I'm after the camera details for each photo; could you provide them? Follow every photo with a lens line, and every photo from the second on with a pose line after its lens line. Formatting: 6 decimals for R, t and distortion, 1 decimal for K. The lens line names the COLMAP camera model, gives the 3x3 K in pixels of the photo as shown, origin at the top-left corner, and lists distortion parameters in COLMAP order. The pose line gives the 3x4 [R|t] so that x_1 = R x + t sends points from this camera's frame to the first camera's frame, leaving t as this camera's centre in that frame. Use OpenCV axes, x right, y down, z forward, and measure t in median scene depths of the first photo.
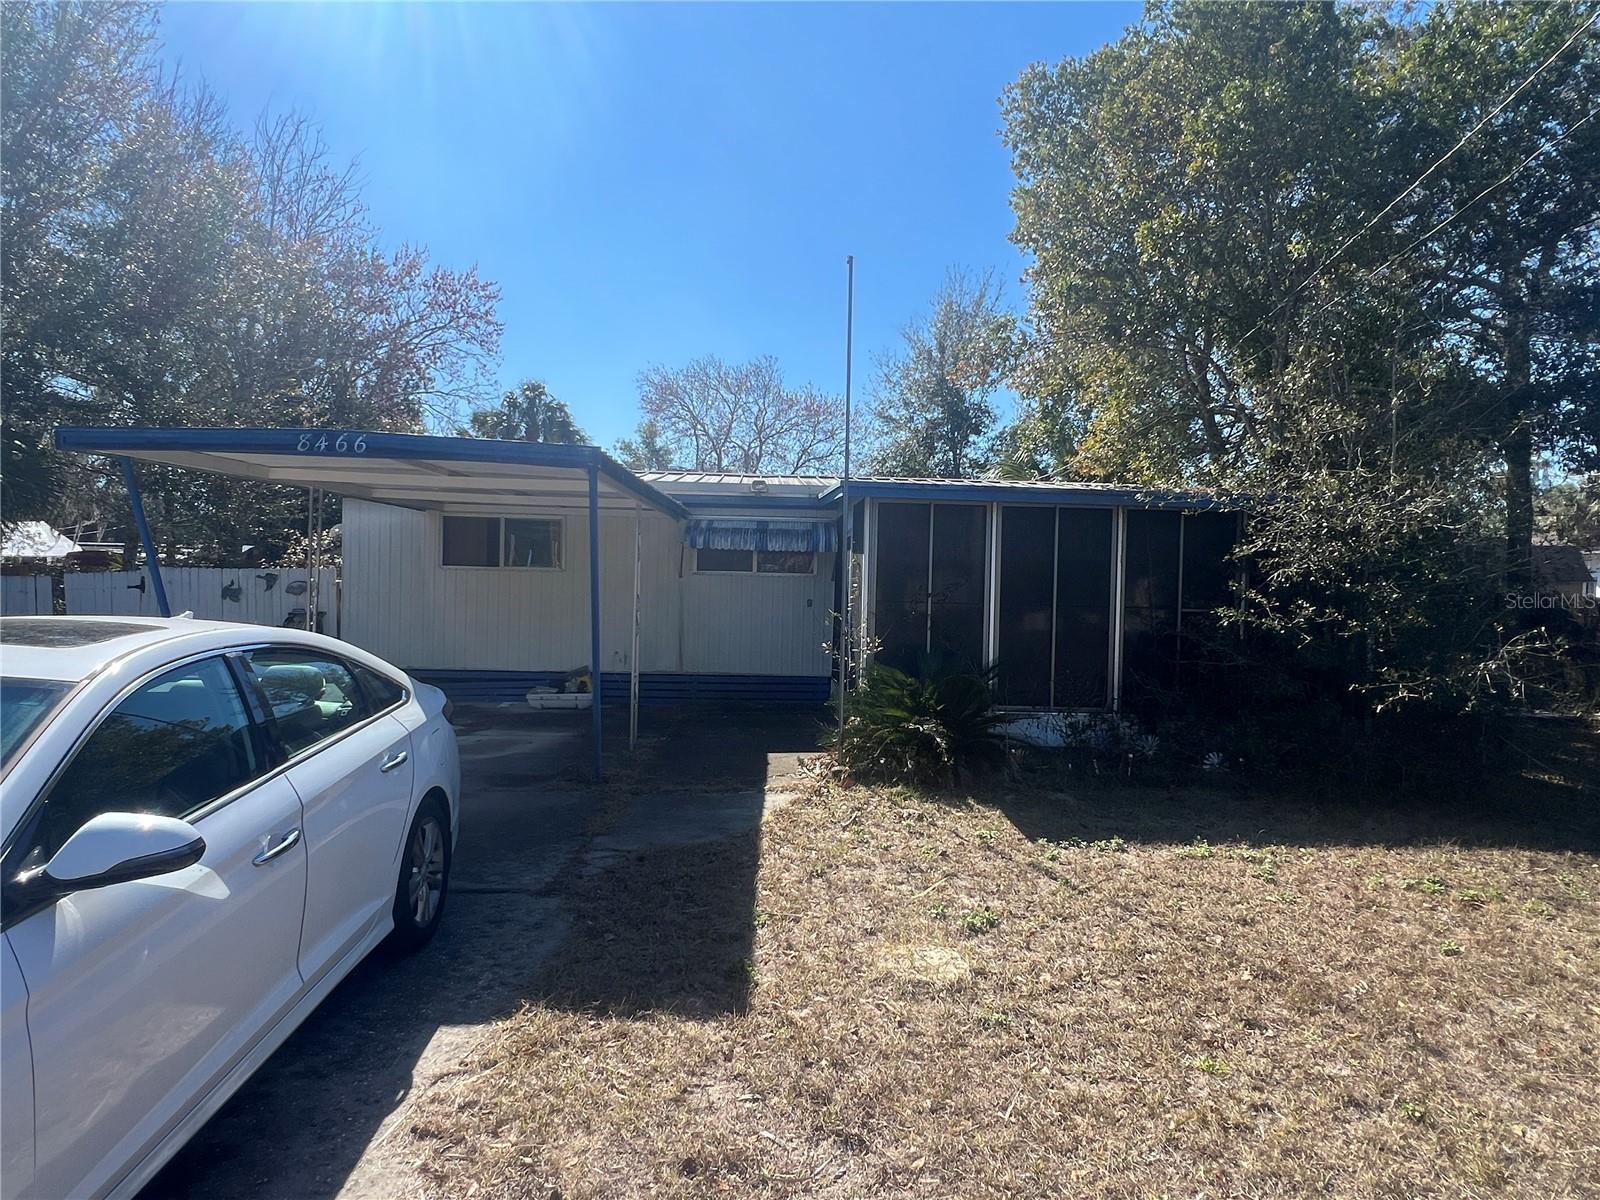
lens RADIAL K [[906.0, 0, 800.4], [0, 906.0, 595.4], [0, 0, 1]] dist [-0.000395, -0.000707]
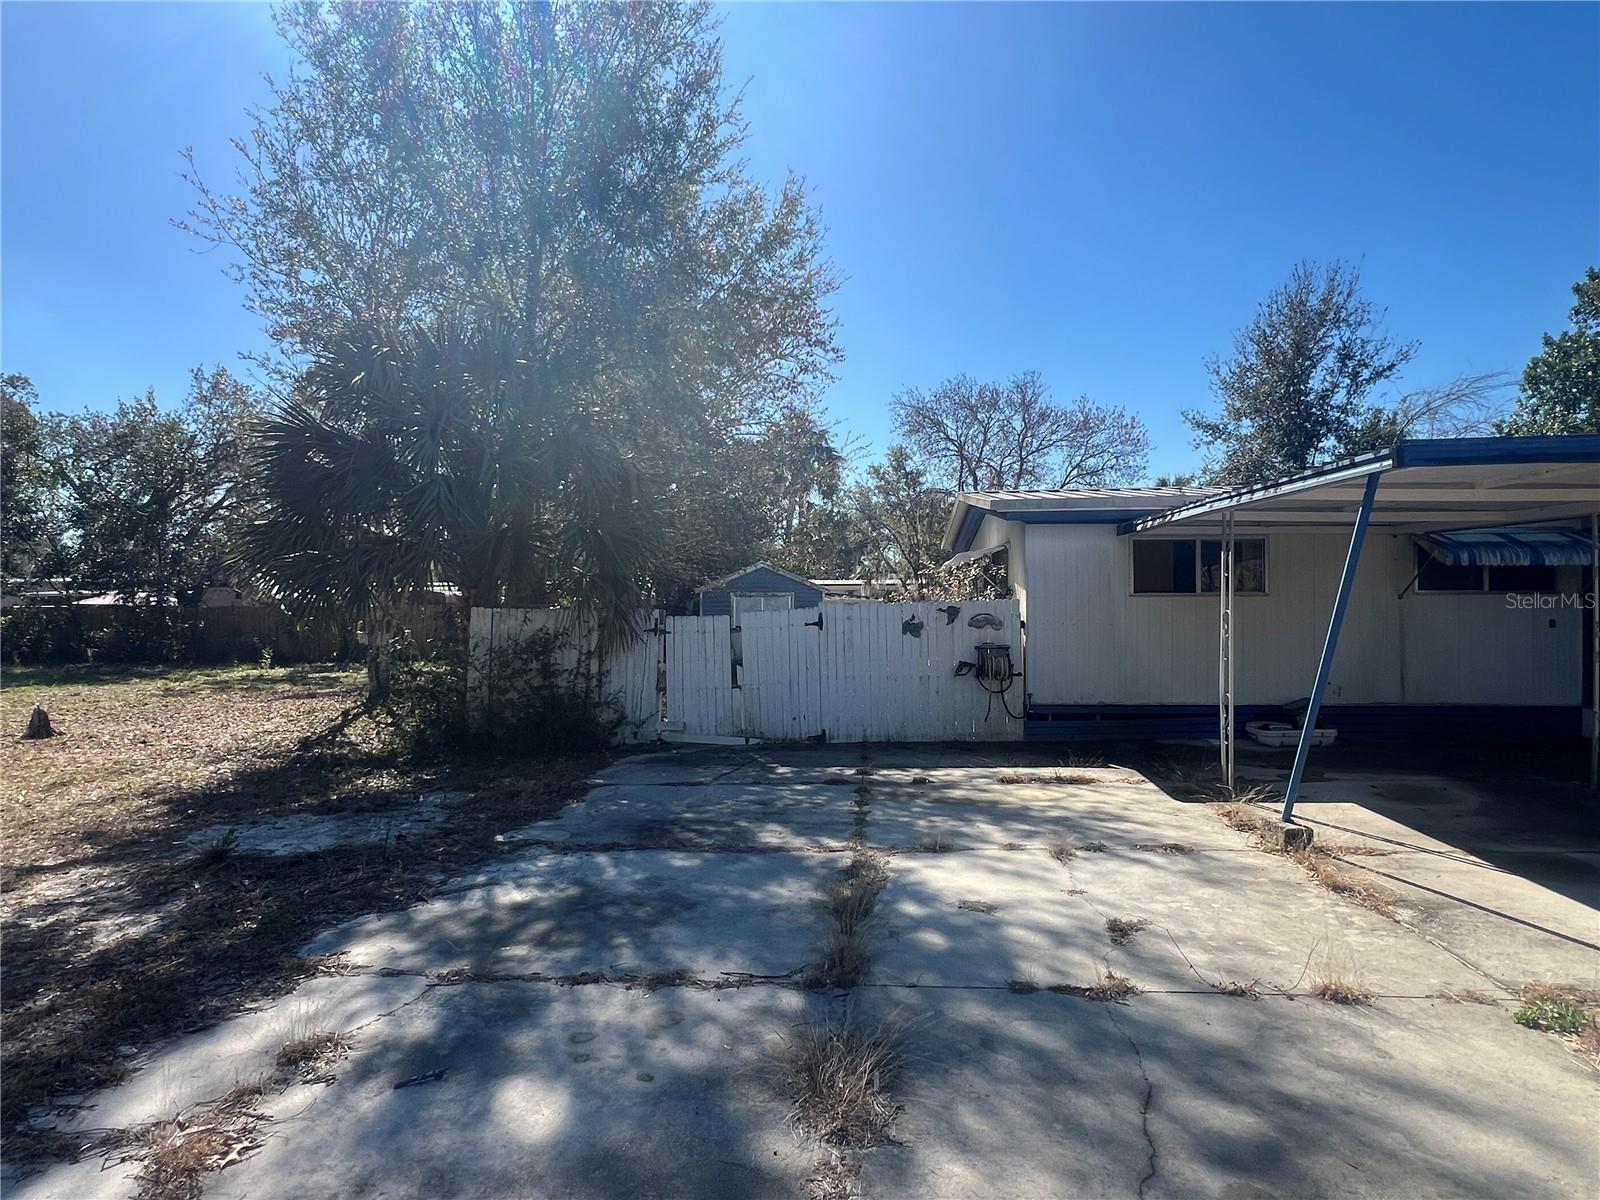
lens RADIAL K [[906.0, 0, 788.6], [0, 906.0, 590.3], [0, 0, 1]] dist [-0.000395, -0.000707]
pose [[0.995166, -0.028378, -0.094018, -0.655441], [0.026010, 0.999315, -0.026314, -0.019885], [0.094700, 0.023742, 0.995223, 0.040982]]
